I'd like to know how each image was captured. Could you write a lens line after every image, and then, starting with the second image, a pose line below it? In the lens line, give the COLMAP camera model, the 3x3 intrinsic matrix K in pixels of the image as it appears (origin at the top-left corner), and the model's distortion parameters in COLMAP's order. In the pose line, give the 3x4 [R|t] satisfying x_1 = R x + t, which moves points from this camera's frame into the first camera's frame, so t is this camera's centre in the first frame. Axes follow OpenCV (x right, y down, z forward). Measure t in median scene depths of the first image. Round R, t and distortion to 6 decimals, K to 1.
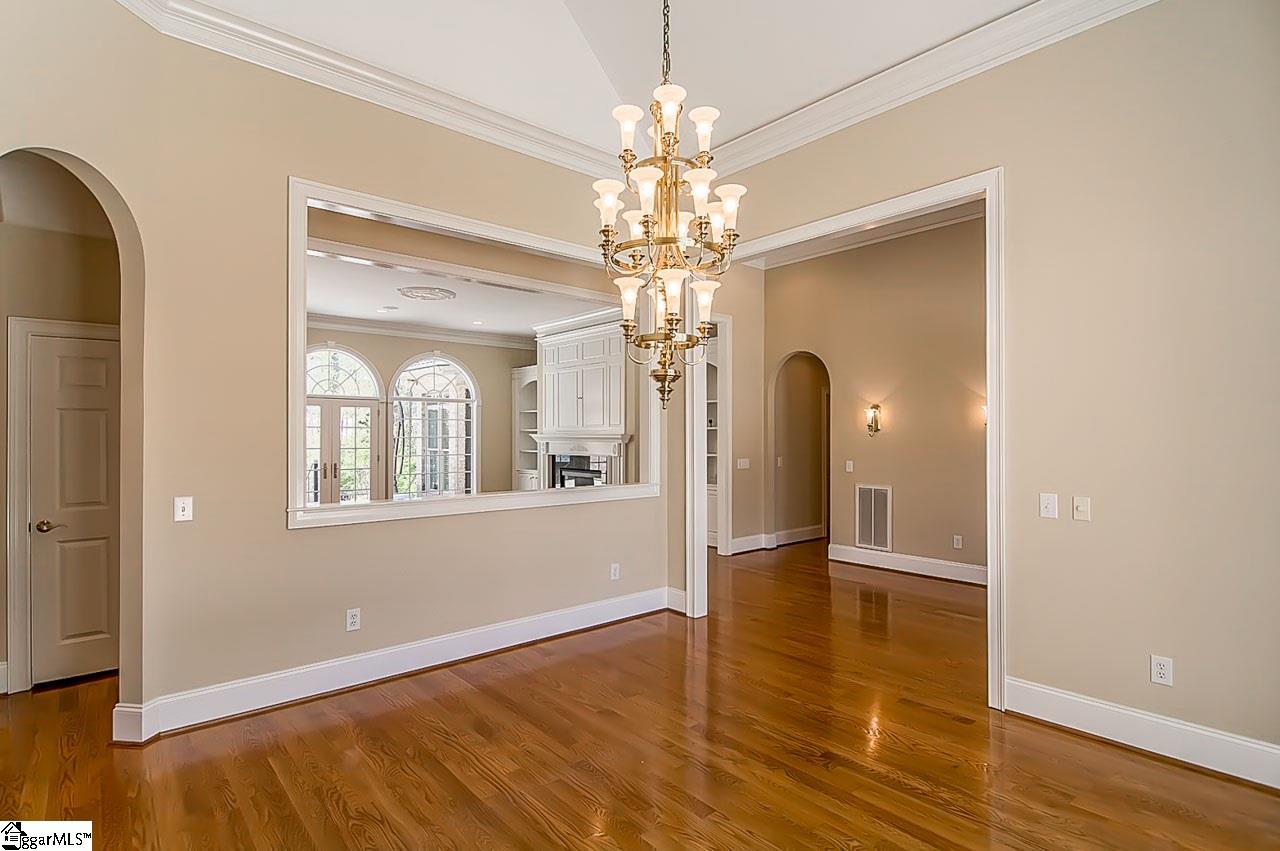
lens RADIAL K [[624.2, 0, 640.0], [0, 624.2, 425.5], [0, 0, 1]] dist [0.000048, -0.012518]
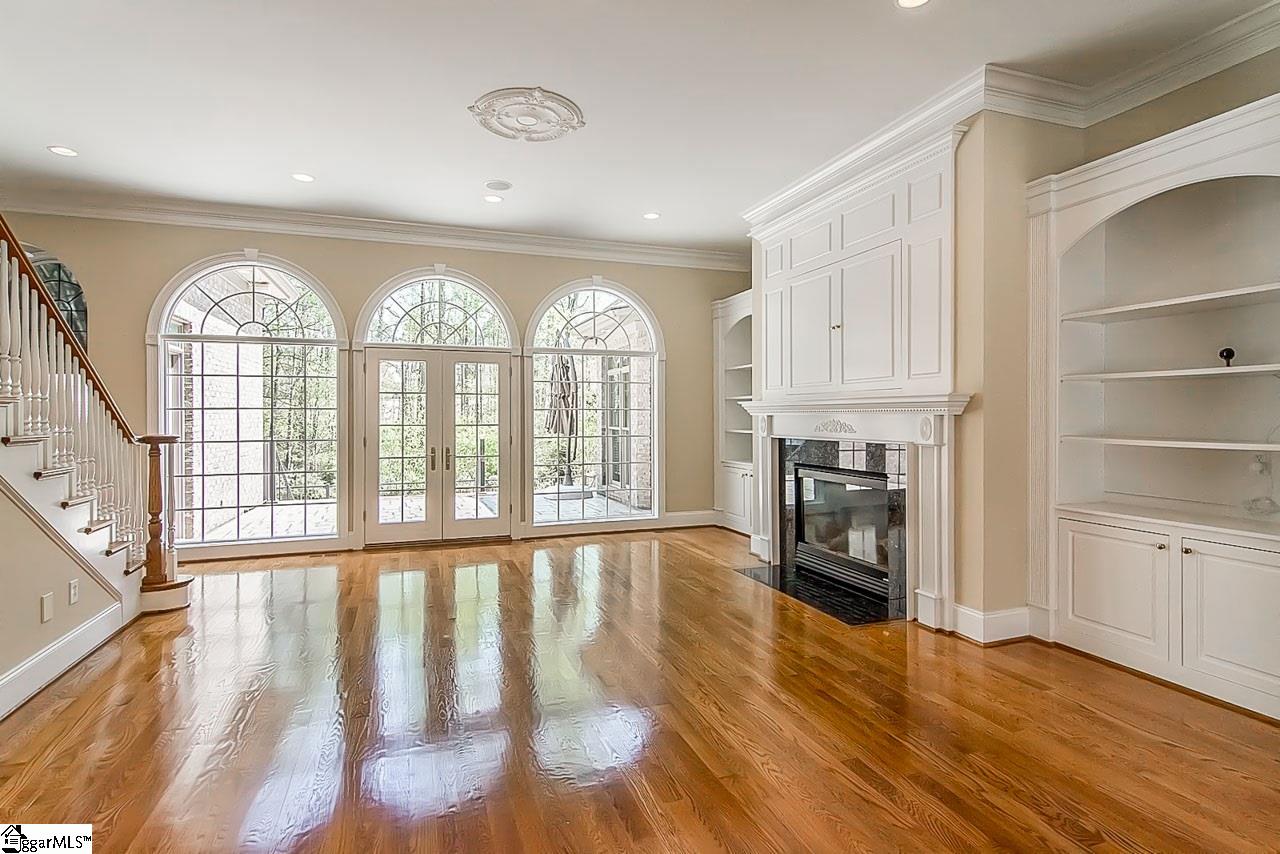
lens RADIAL K [[621.8, 0, 640.0], [0, 621.8, 427.0], [0, 0, 1]] dist [-0.003447, -0.012569]
pose [[0.940233, 0.005881, -0.340480, -0.068094], [0.005148, 0.999491, 0.031480, 0.018758], [0.340492, -0.031351, 0.939725, 0.435276]]
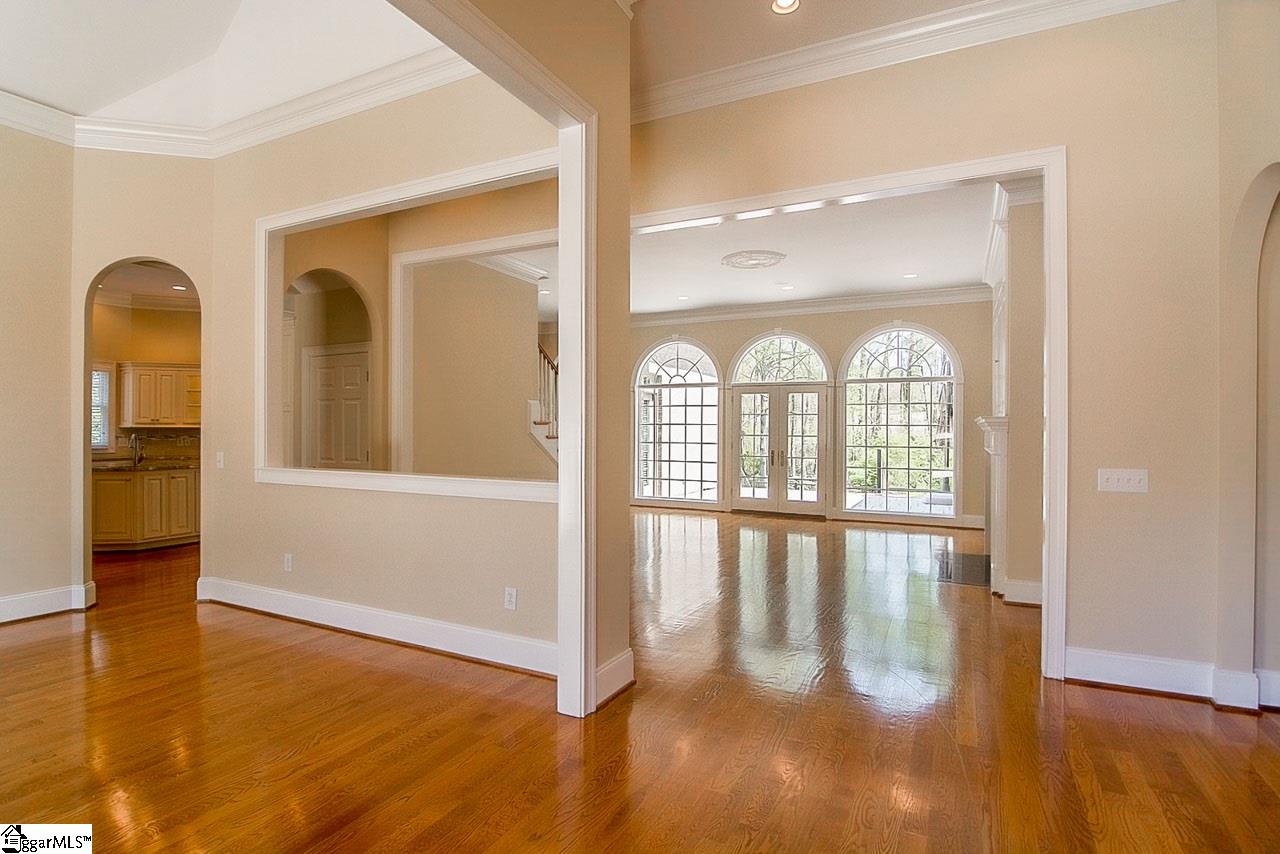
lens RADIAL K [[621.8, 0, 640.0], [0, 621.8, 427.0], [0, 0, 1]] dist [-0.003447, -0.012569]
pose [[0.396709, 0.006231, -0.917923, 0.318316], [0.006462, 0.999933, 0.009581, 0.012247], [0.917922, -0.009732, 0.396642, 0.393064]]
